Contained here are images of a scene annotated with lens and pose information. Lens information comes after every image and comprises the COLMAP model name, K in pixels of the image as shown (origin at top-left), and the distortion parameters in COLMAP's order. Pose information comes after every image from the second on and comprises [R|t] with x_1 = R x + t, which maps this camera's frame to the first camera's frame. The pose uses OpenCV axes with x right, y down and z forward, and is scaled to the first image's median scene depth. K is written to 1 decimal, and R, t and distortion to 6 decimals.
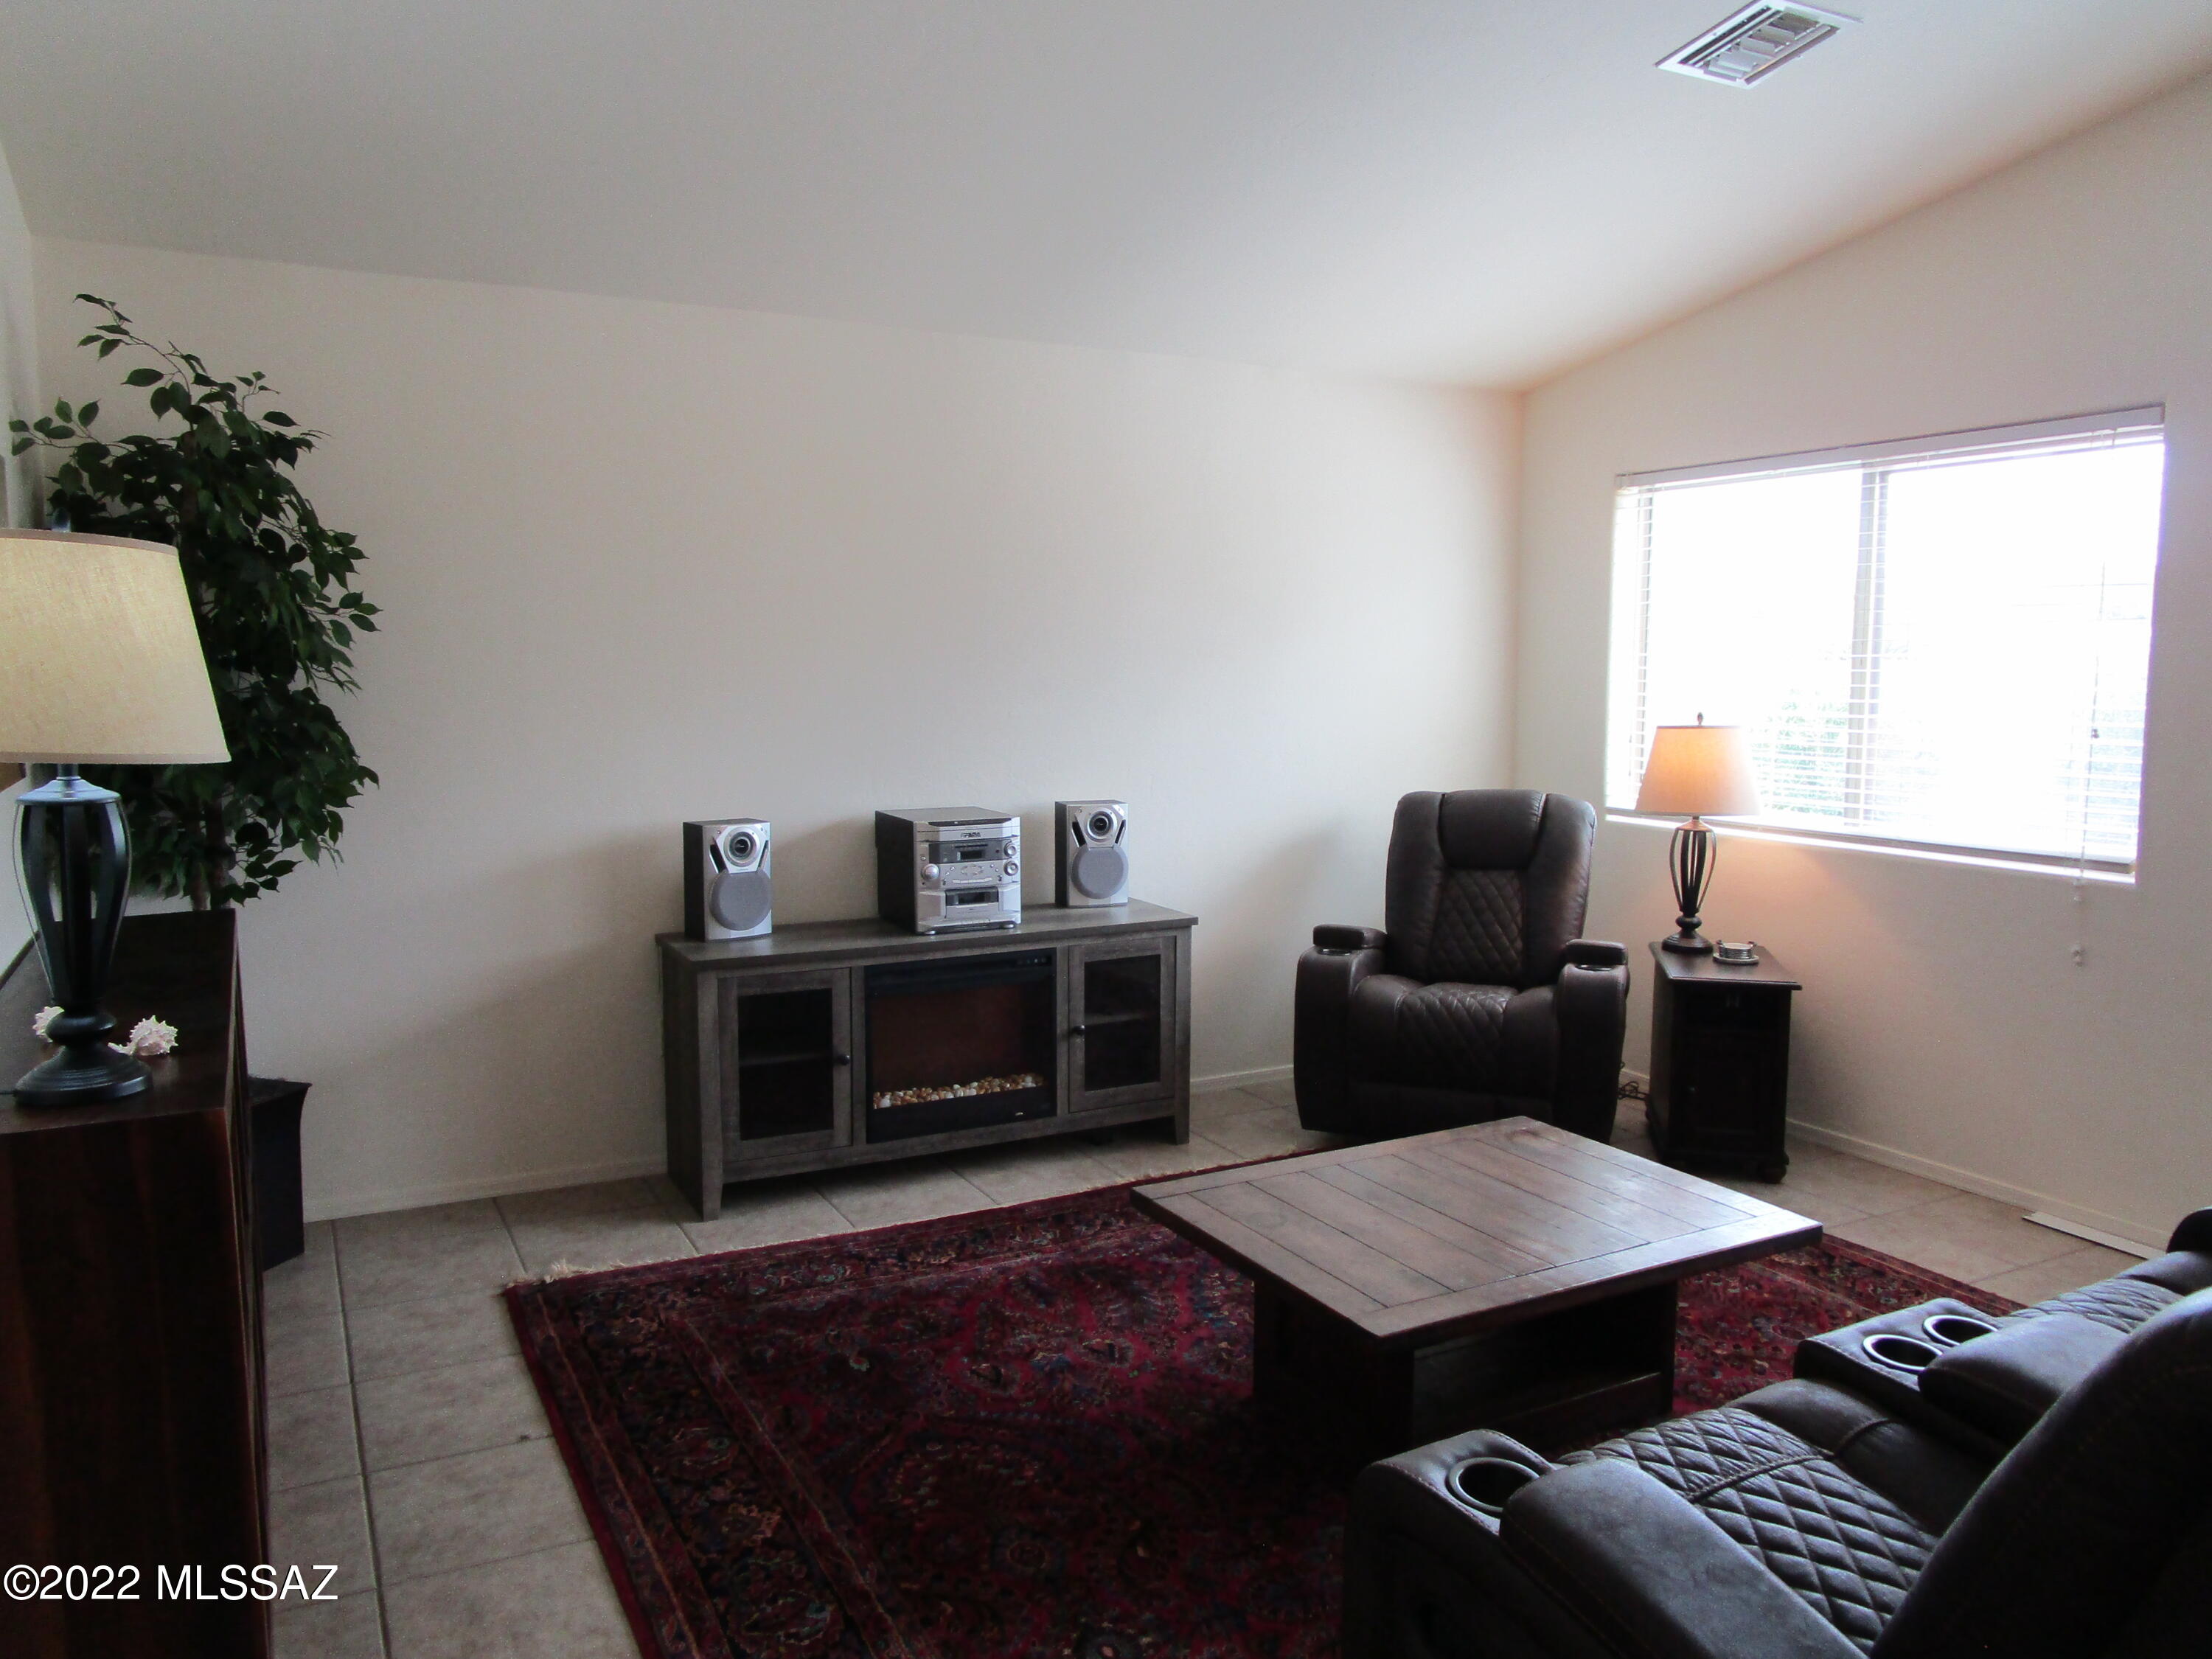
lens RADIAL K [[1563.8, 0, 1097.7], [0, 1563.8, 835.0], [0, 0, 1]] dist [-0.032934, -0.004307]
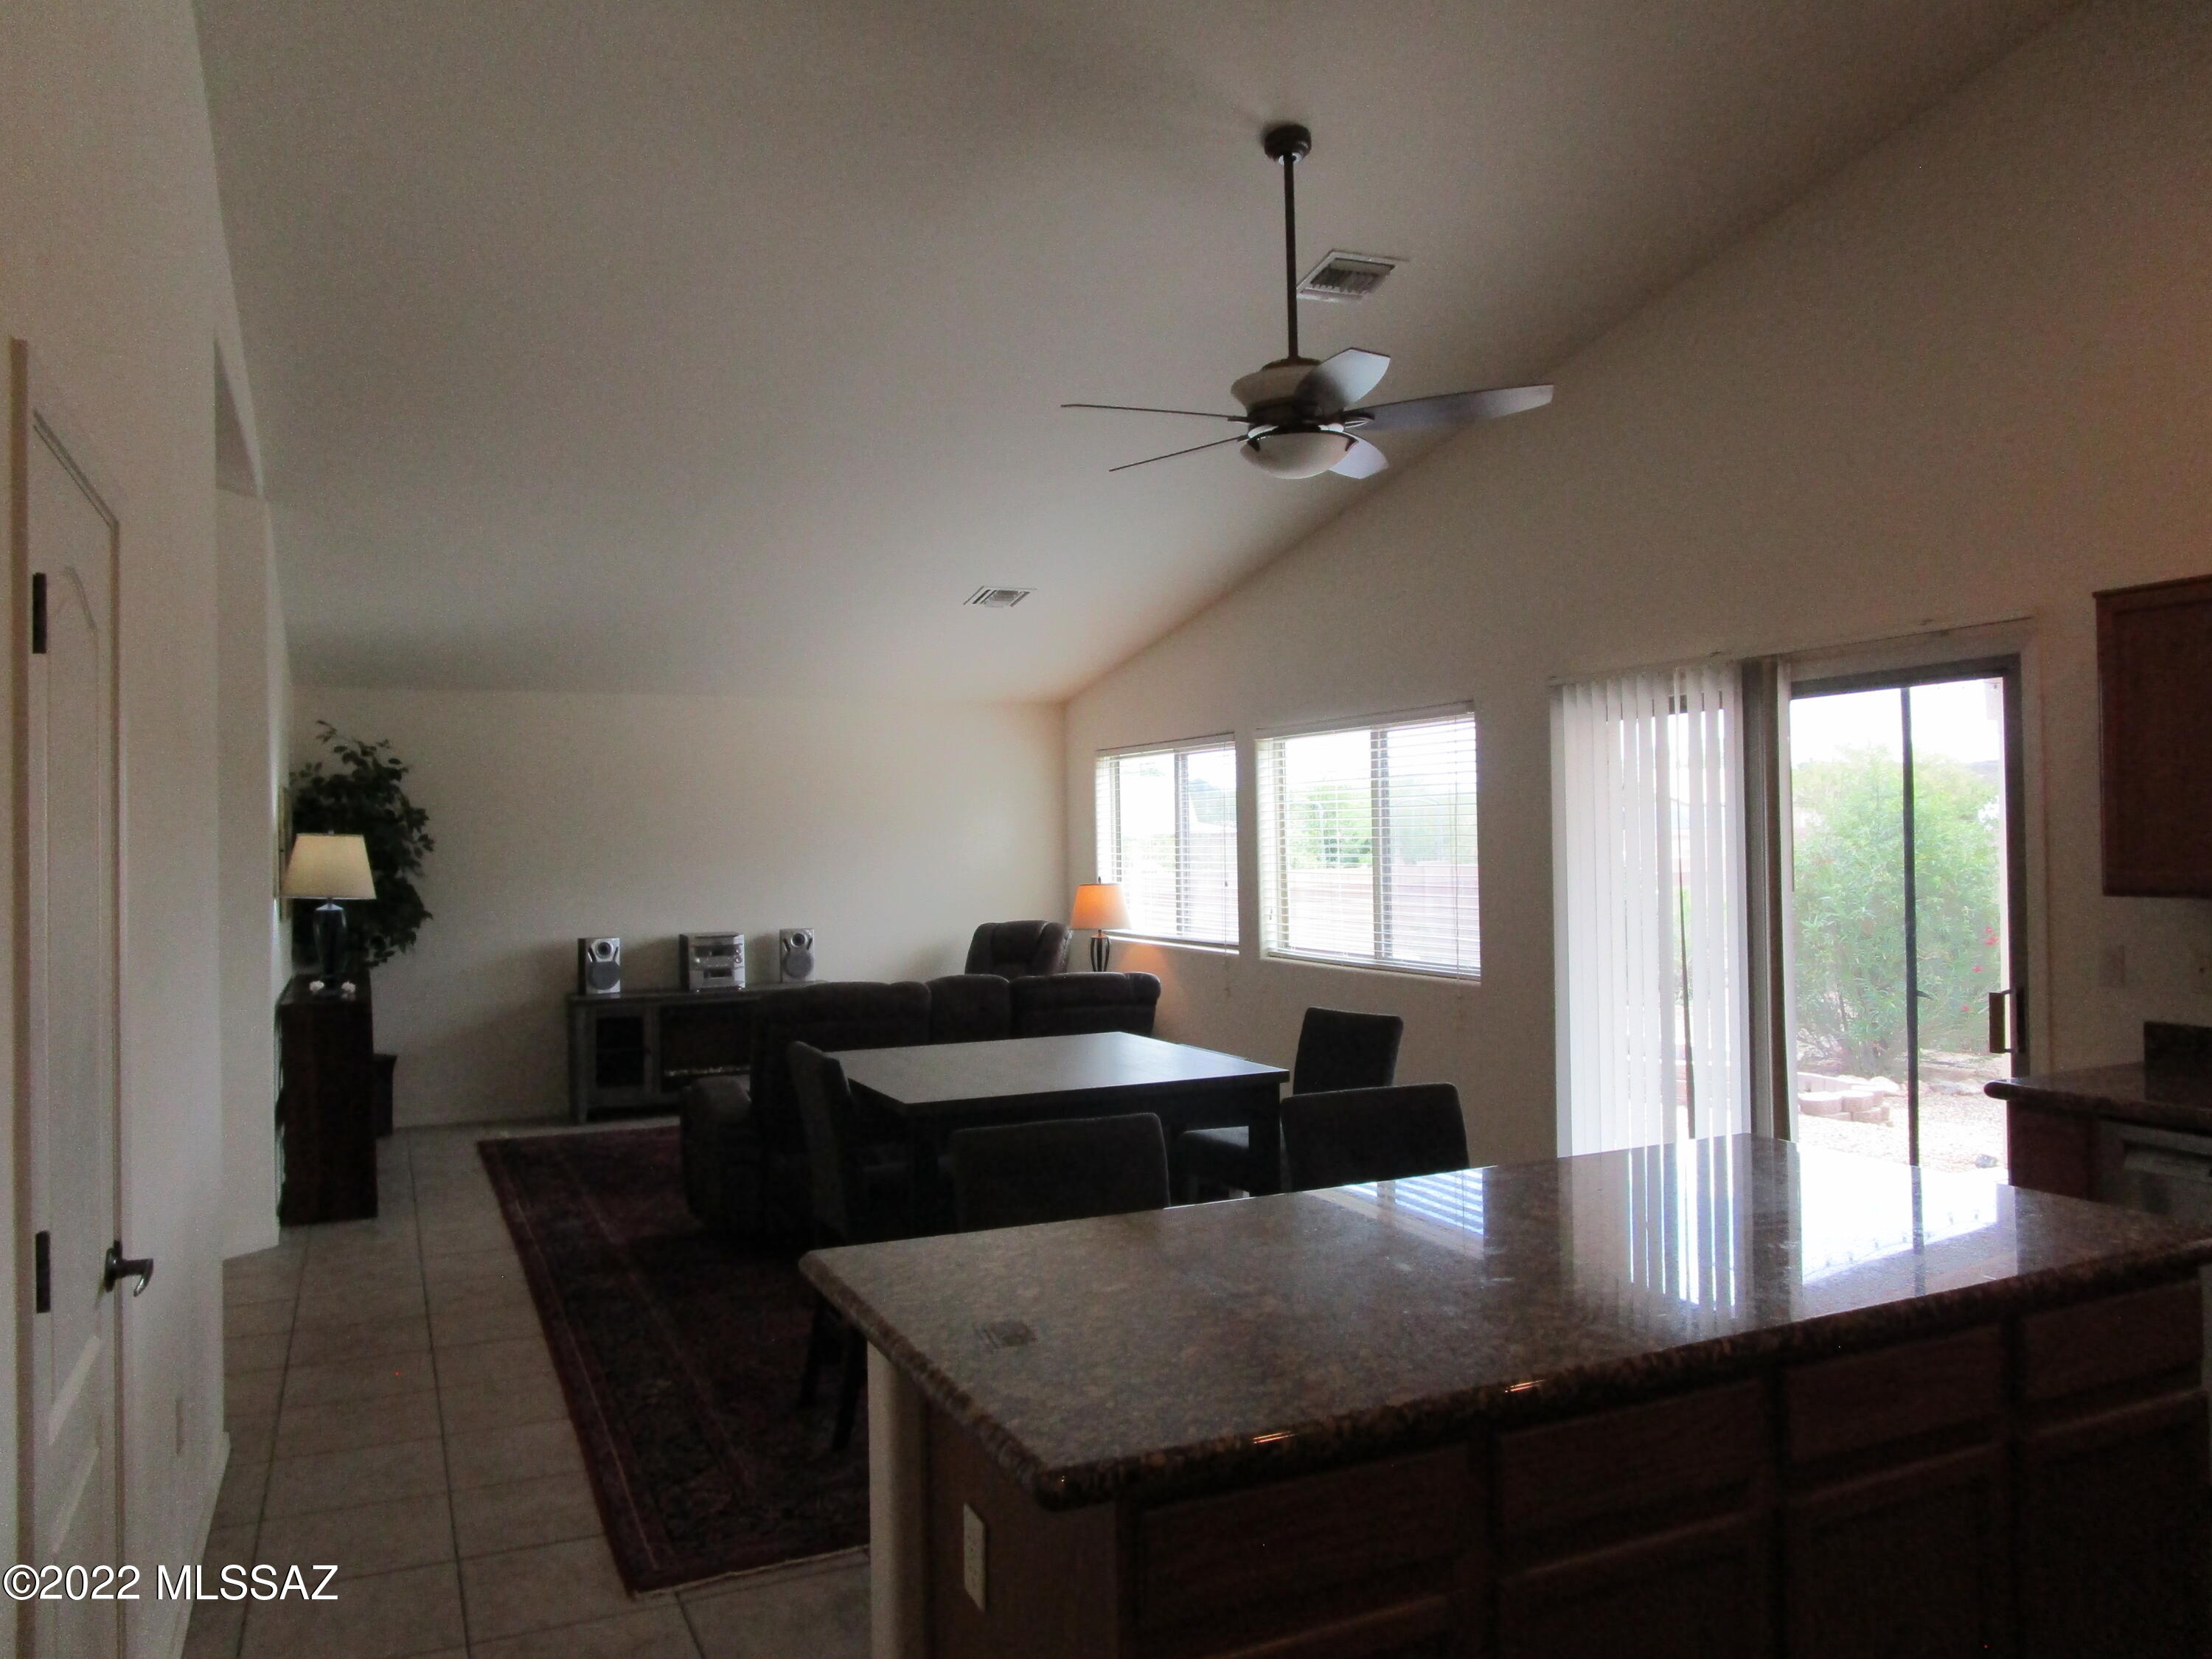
lens RADIAL K [[1563.8, 0, 1112.3], [0, 1563.8, 838.9], [0, 0, 1]] dist [-0.032934, -0.004307]
pose [[0.998719, -0.019092, -0.046864, 0.549650], [0.013783, 0.993714, -0.111093, 0.101148], [0.048690, 0.110305, 0.992704, -1.049898]]
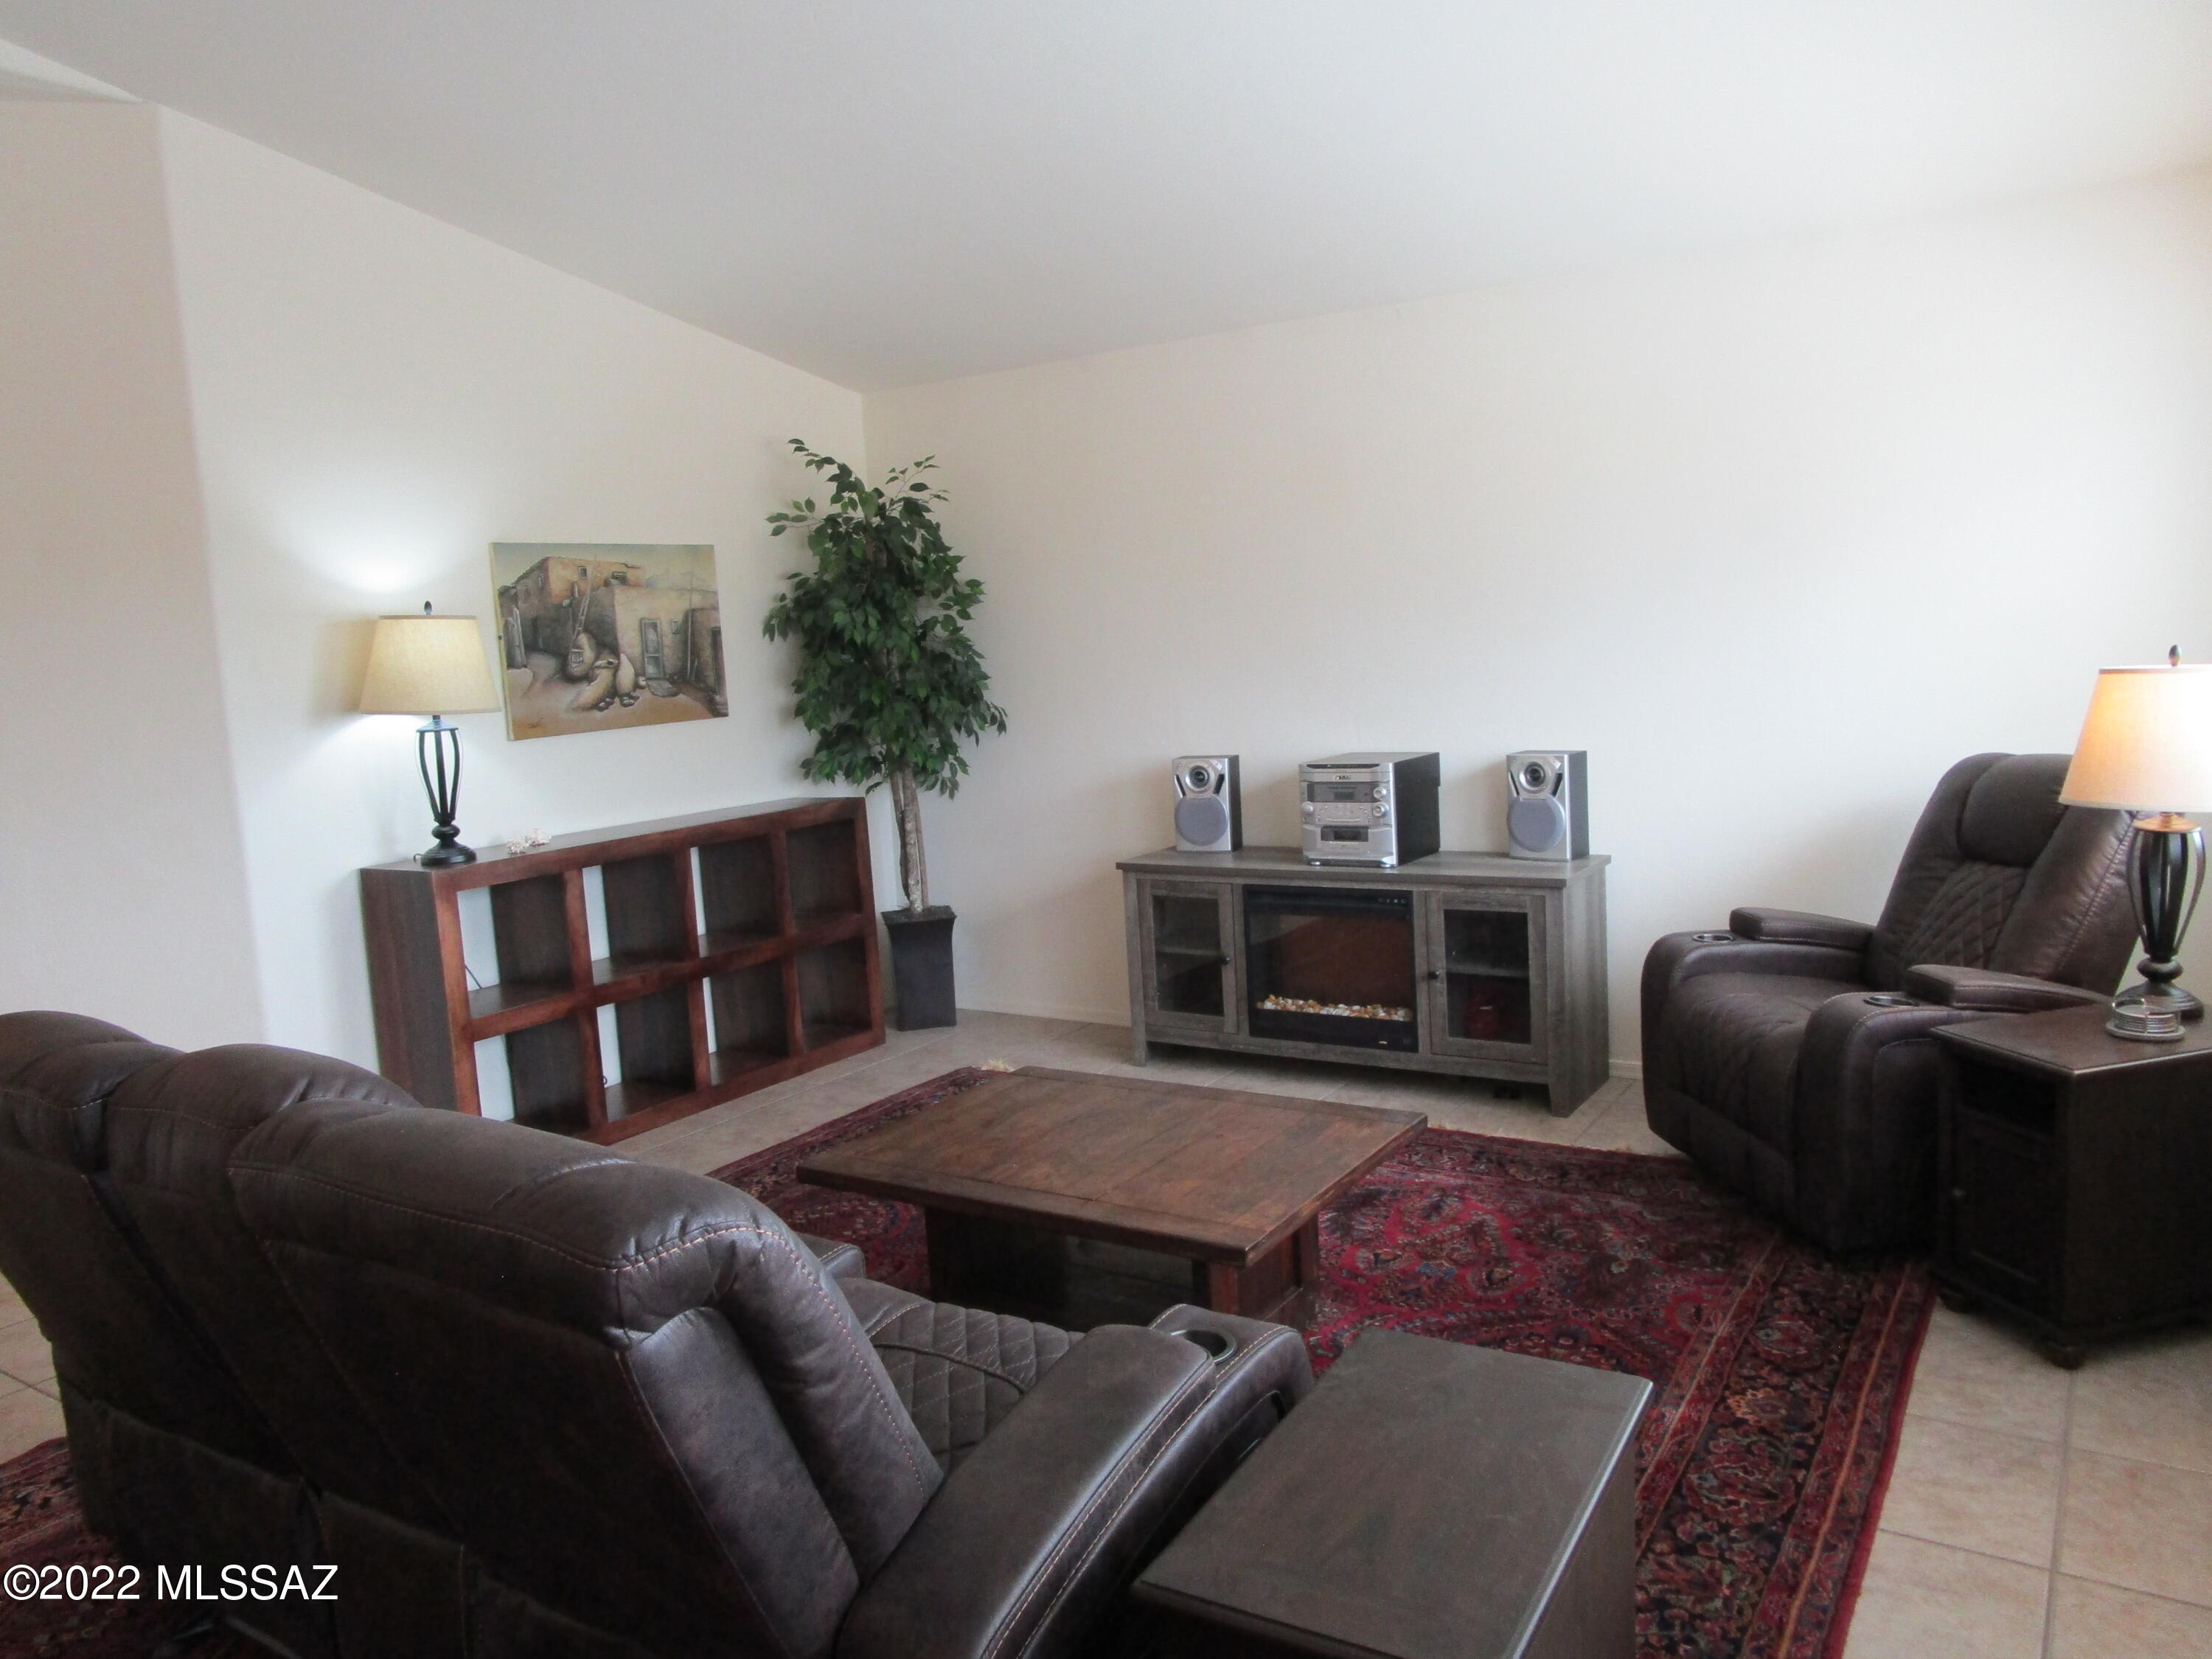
lens RADIAL K [[1563.8, 0, 1113.4], [0, 1563.8, 825.7], [0, 0, 1]] dist [-0.032934, -0.004307]
pose [[0.484751, 0.075145, -0.871418, 0.812399], [-0.039603, 0.997166, 0.063959, -0.030564], [0.873755, 0.003507, 0.486354, 0.339099]]
